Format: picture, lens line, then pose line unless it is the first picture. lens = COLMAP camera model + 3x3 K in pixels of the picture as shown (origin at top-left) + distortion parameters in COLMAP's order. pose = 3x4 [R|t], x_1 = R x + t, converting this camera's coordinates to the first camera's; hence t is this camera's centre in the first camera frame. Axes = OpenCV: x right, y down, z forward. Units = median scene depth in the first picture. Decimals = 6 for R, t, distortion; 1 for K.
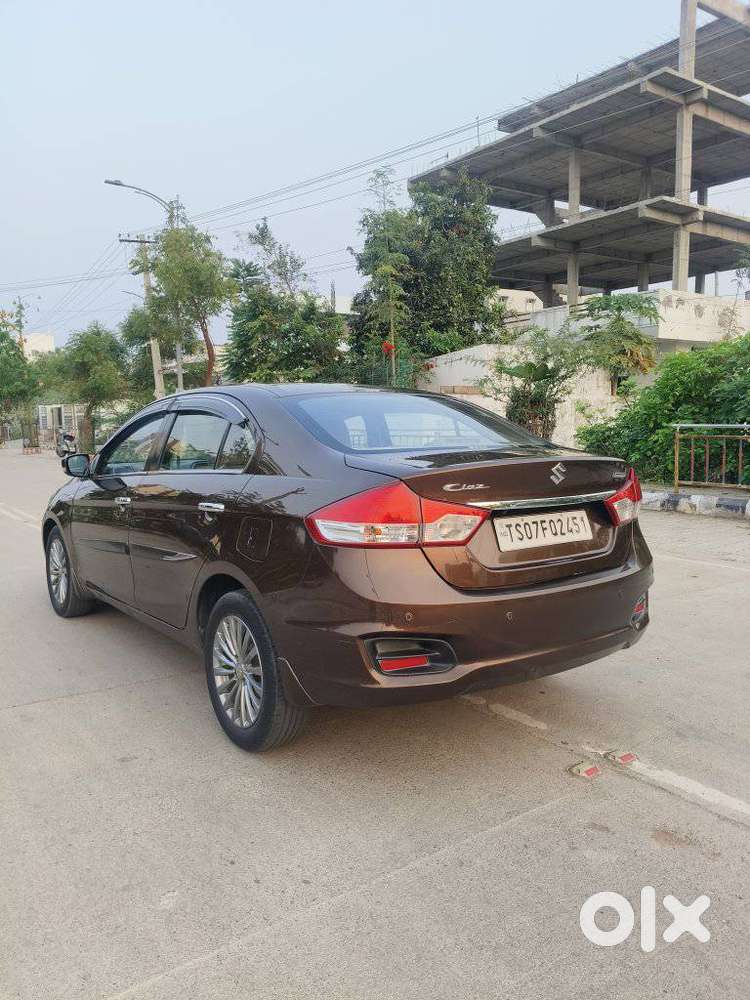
lens RADIAL K [[766.3, 0, 389.2], [0, 766.3, 499.1], [0, 0, 1]] dist [0.065143, -0.125976]
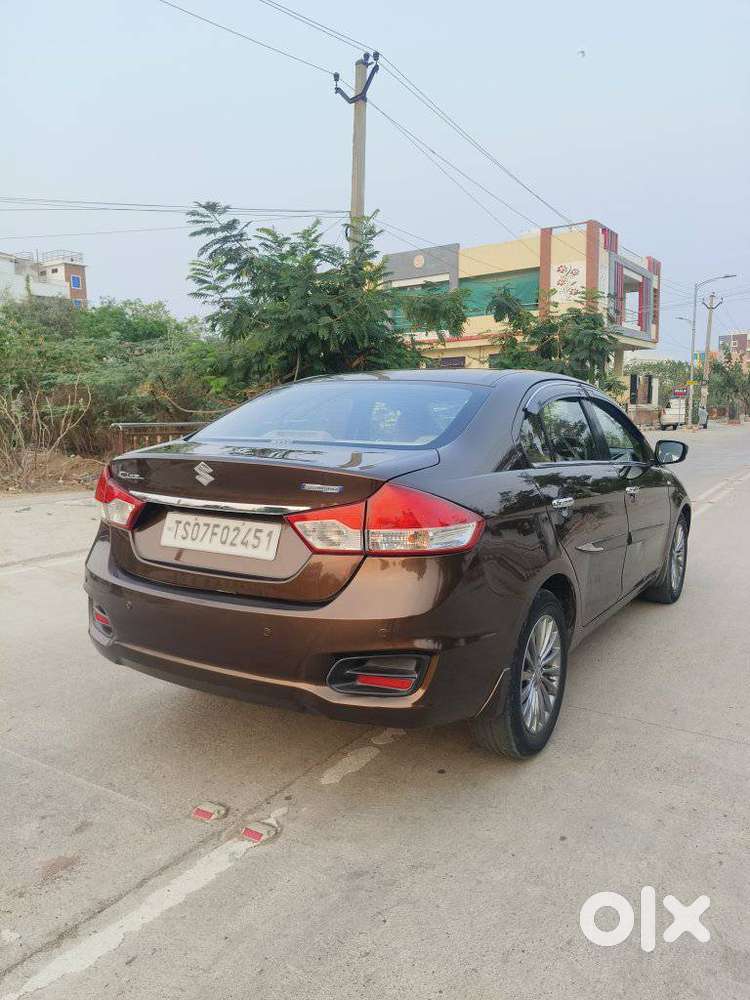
lens RADIAL K [[781.6, 0, 375.0], [0, 781.6, 500.0], [0, 0, 1]] dist [0.055350, -0.127460]
pose [[0.355310, 0.117445, -0.927341, 1.119099], [-0.090240, 0.991751, 0.091027, -0.101775], [0.930382, 0.051341, 0.362978, 0.836609]]
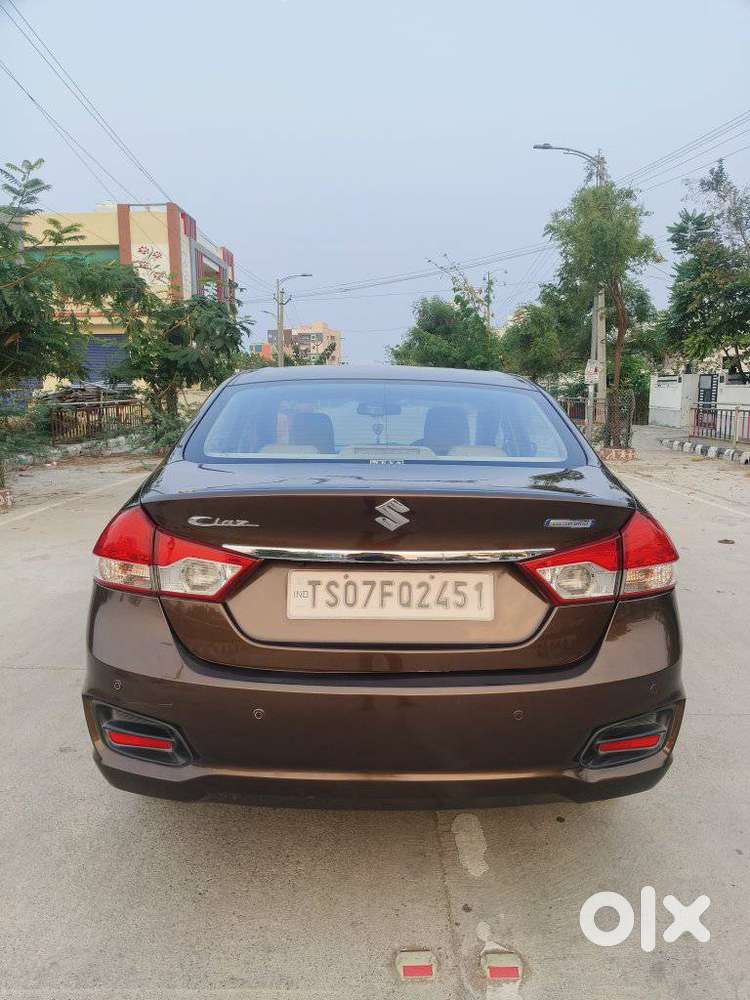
lens RADIAL K [[772.2, 0, 386.3], [0, 772.2, 518.1], [0, 0, 1]] dist [0.063237, -0.129765]
pose [[0.809222, 0.106844, -0.577706, 0.579027], [-0.070846, 0.993895, 0.084579, -0.082796], [0.583216, -0.027515, 0.811851, 0.458979]]
